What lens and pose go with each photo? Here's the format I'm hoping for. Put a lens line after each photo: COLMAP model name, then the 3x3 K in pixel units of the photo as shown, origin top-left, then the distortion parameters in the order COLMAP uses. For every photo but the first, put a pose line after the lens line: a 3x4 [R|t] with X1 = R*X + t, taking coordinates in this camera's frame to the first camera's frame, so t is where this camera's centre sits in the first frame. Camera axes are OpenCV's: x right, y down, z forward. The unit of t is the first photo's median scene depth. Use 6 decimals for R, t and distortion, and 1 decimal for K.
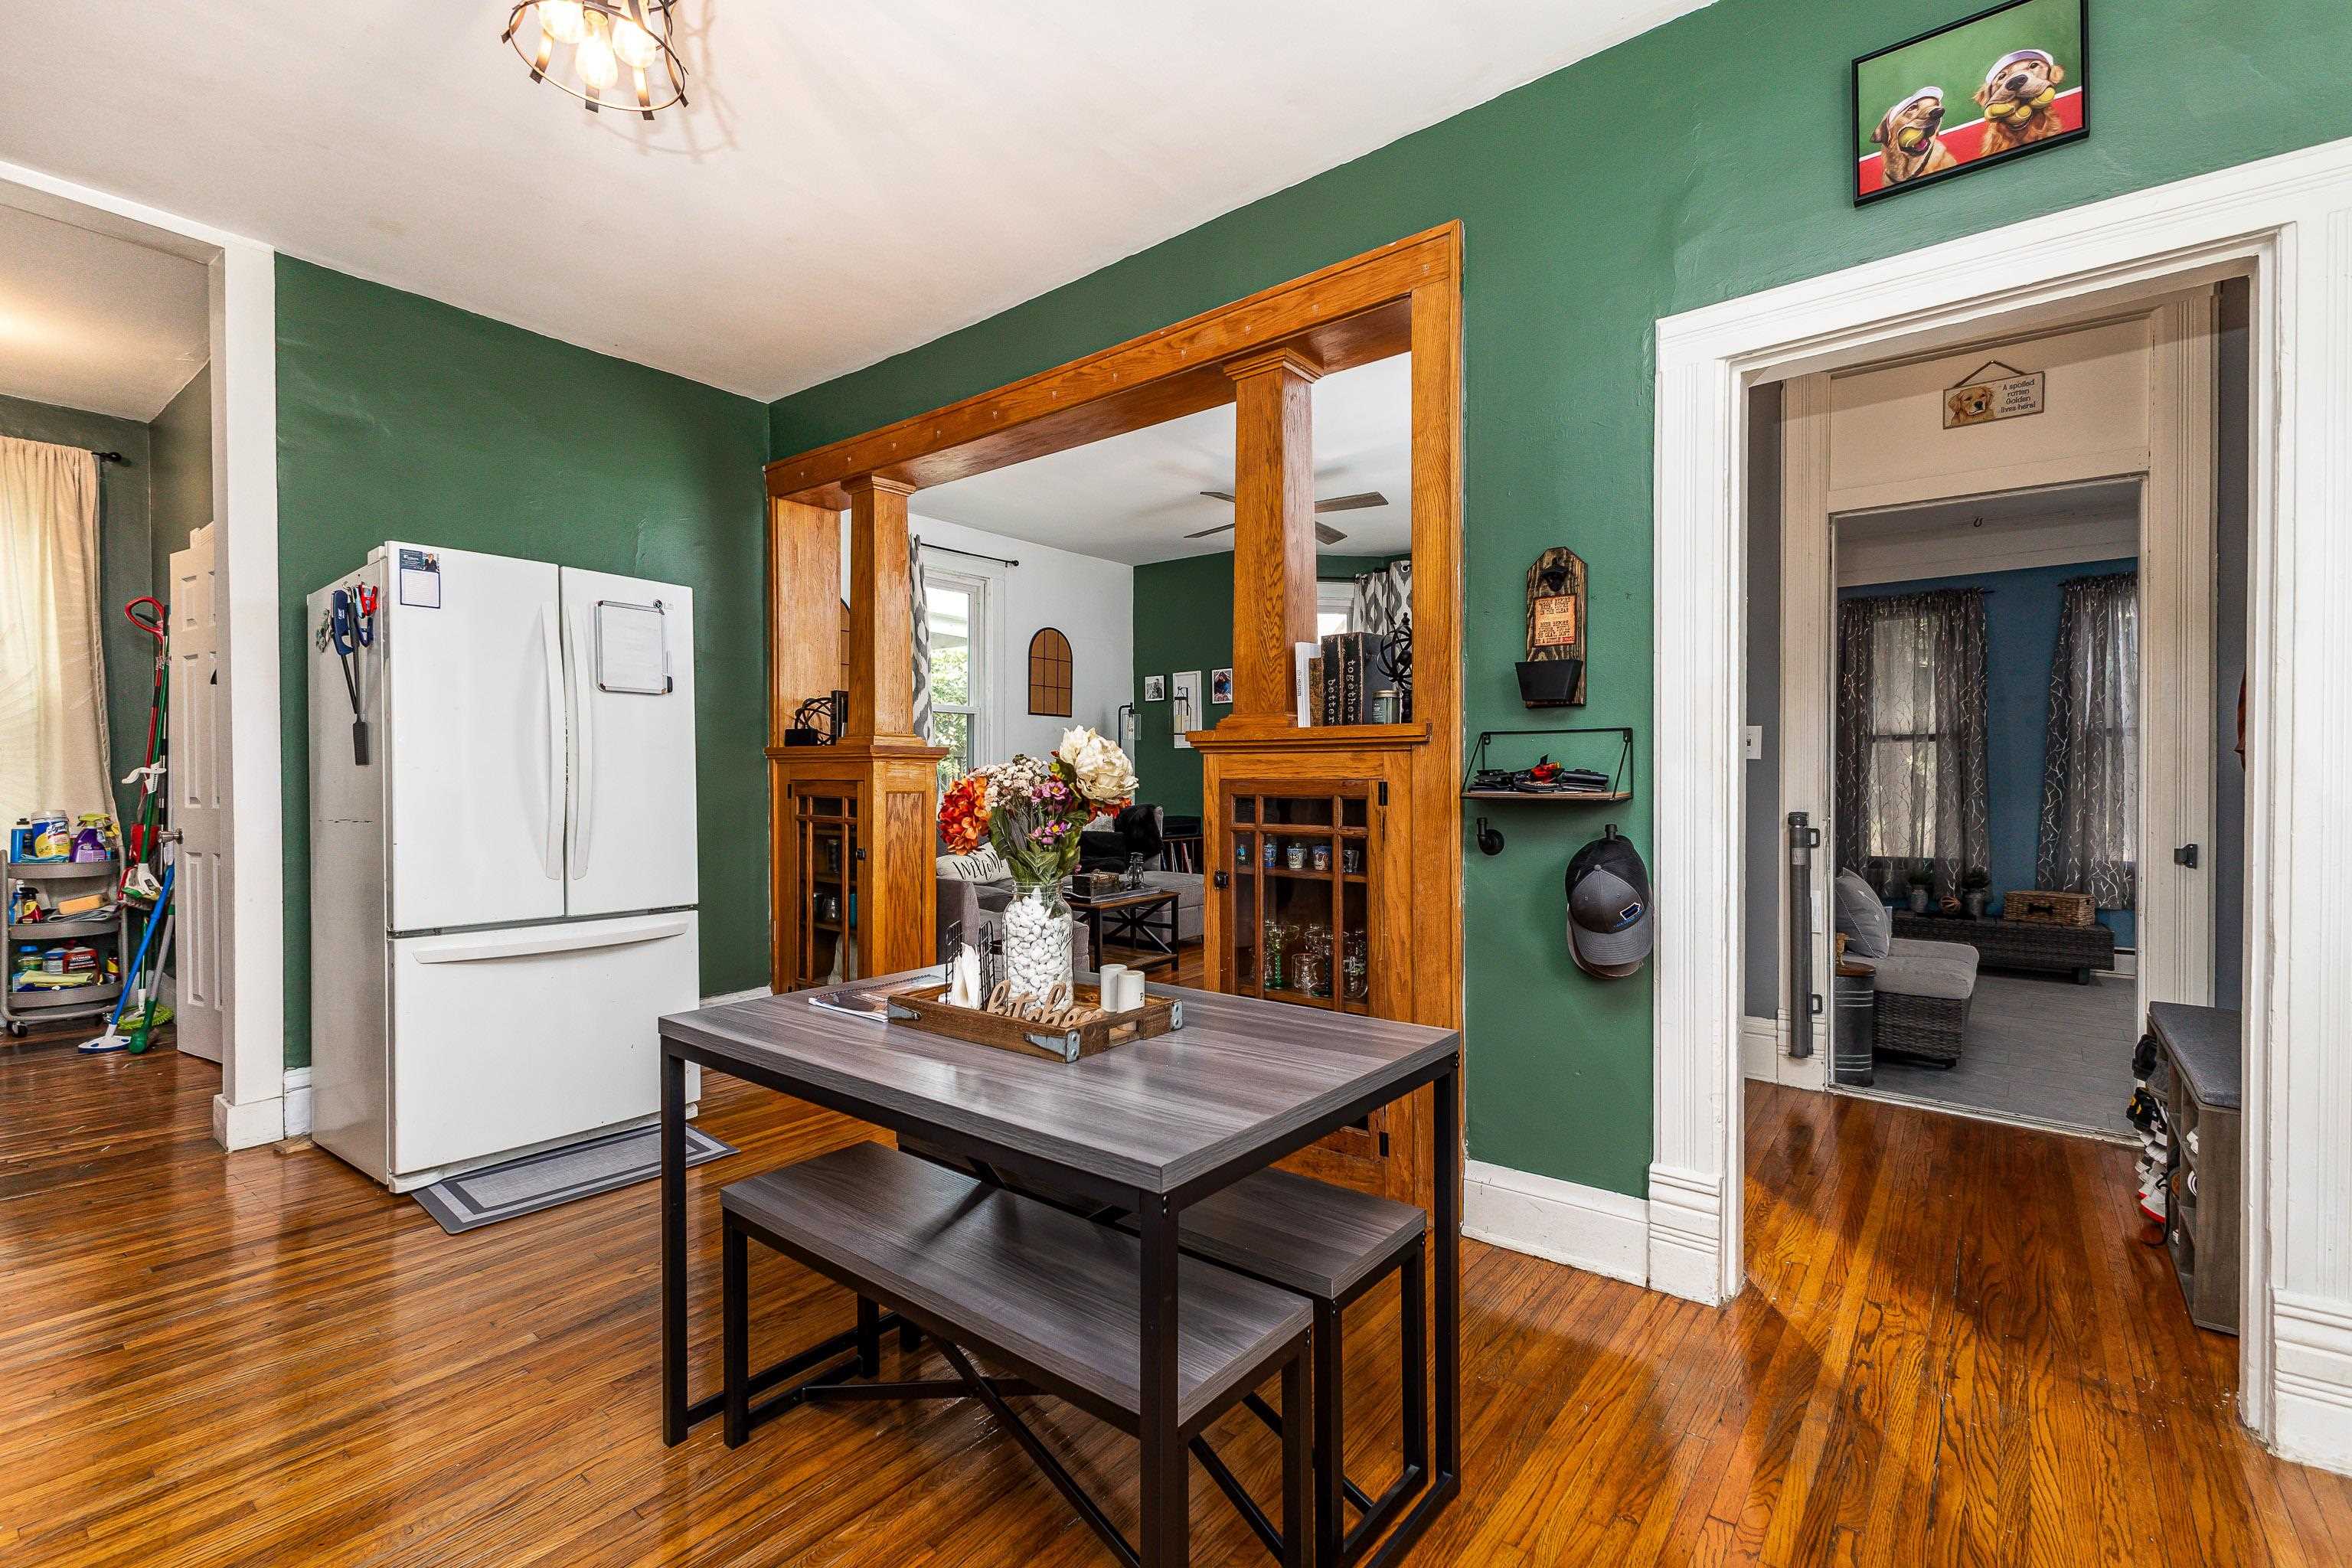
lens RADIAL K [[1031.8, 0, 1177.0], [0, 1031.8, 788.3], [0, 0, 1]] dist [0.011105, -0.003438]
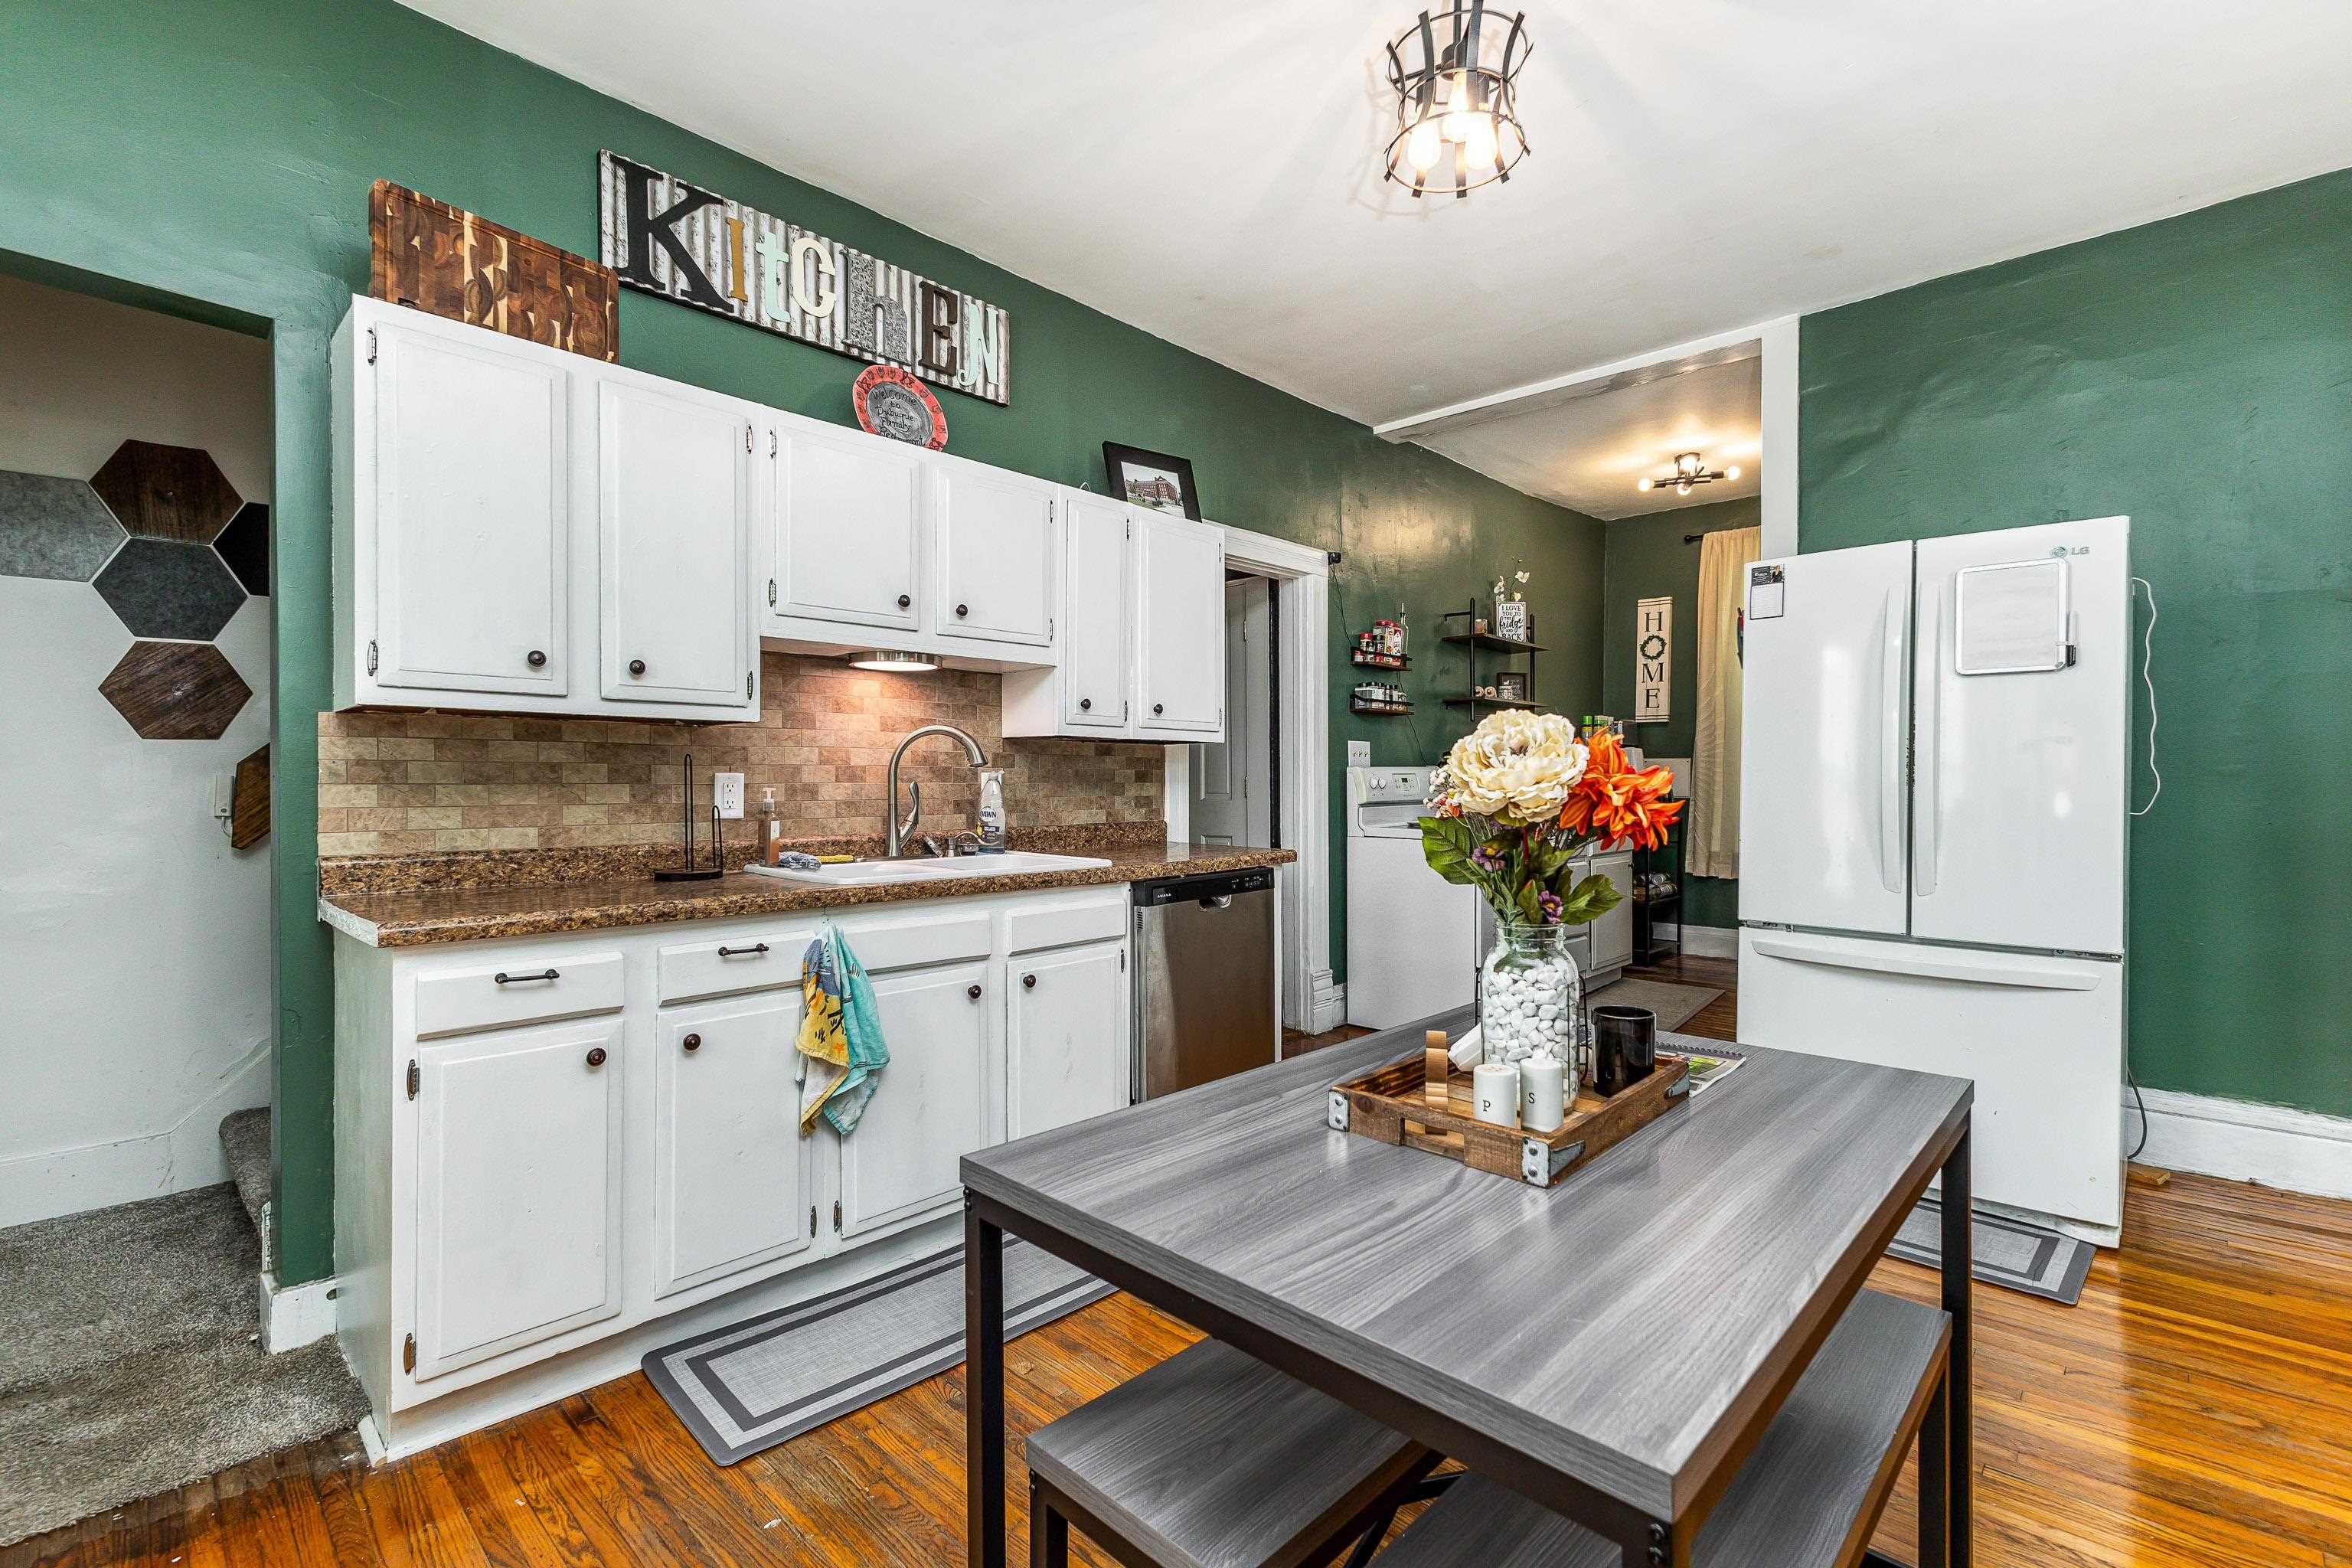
lens RADIAL K [[1031.8, 0, 1180.4], [0, 1031.8, 784.1], [0, 0, 1]] dist [0.011105, -0.003438]
pose [[-0.097520, 0.004752, -0.995222, 0.377420], [-0.009216, 0.999941, 0.005678, -0.005547], [0.995191, 0.009726, -0.097471, 0.496728]]
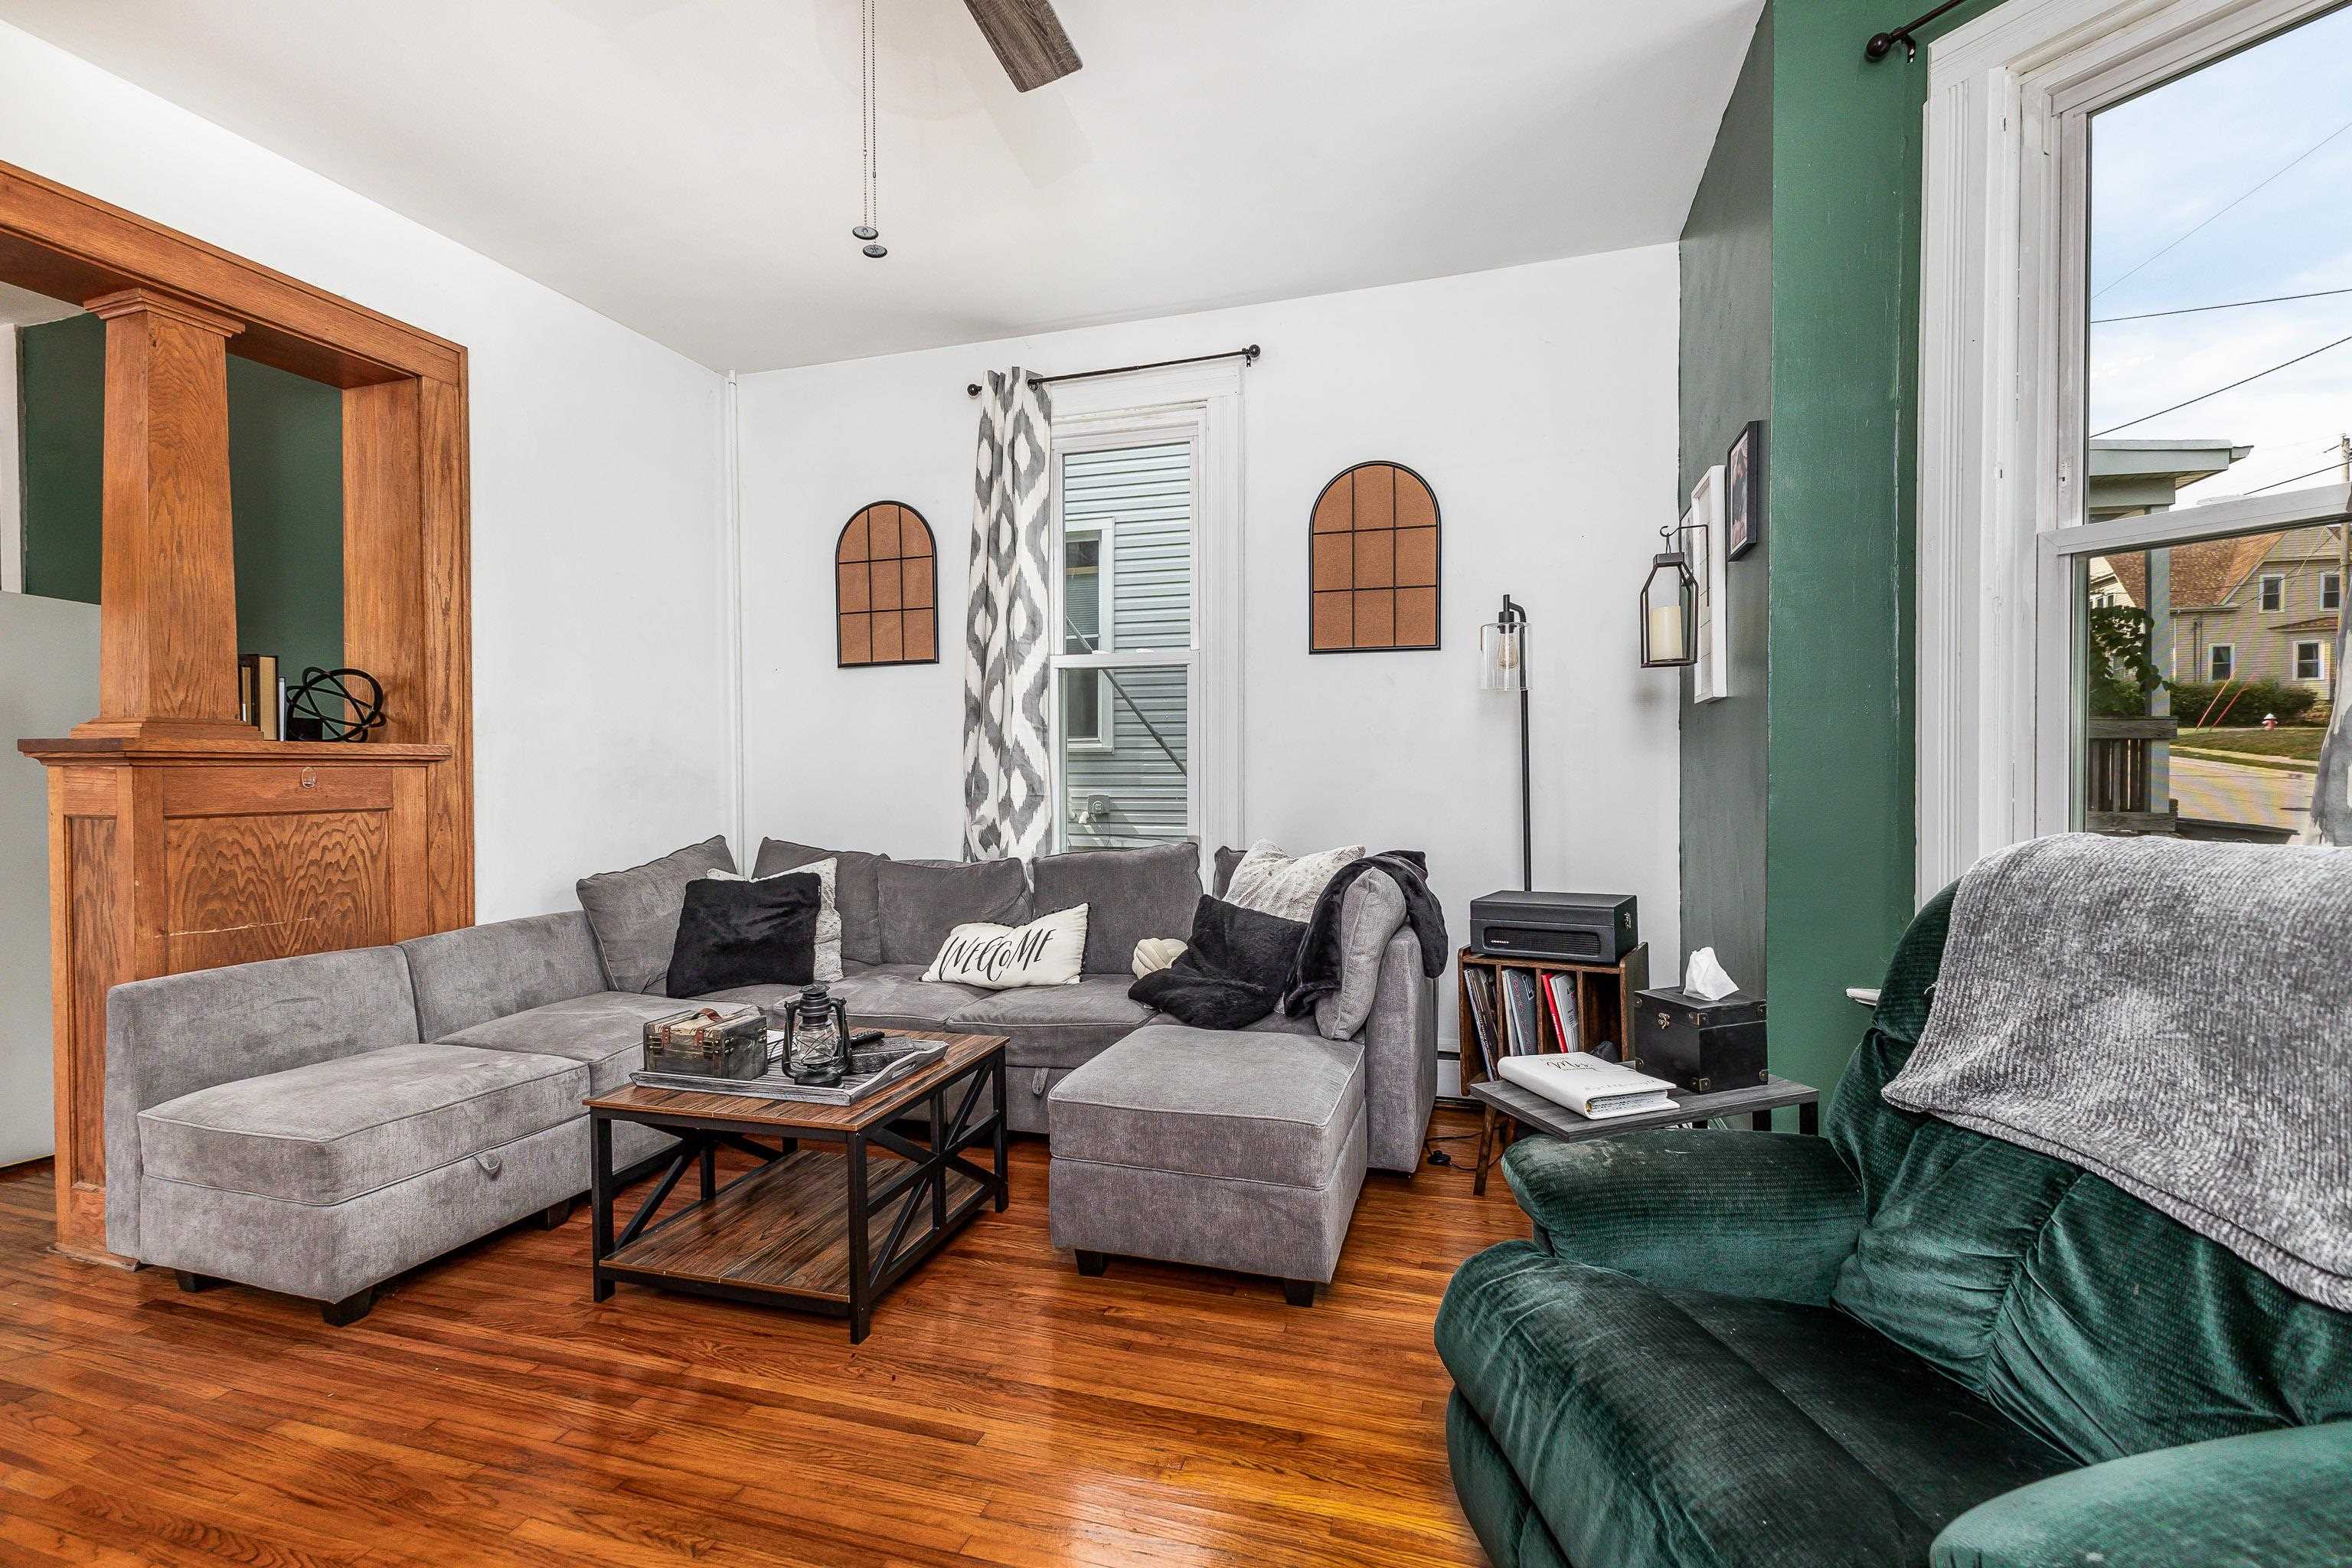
lens RADIAL K [[1031.8, 0, 1171.7], [0, 1031.8, 778.9], [0, 0, 1]] dist [0.011105, -0.003438]
pose [[0.358885, 0.005564, -0.933365, 0.751743], [-0.007409, 0.999968, 0.003113, -0.035731], [0.933352, 0.005799, 0.358915, 2.009247]]
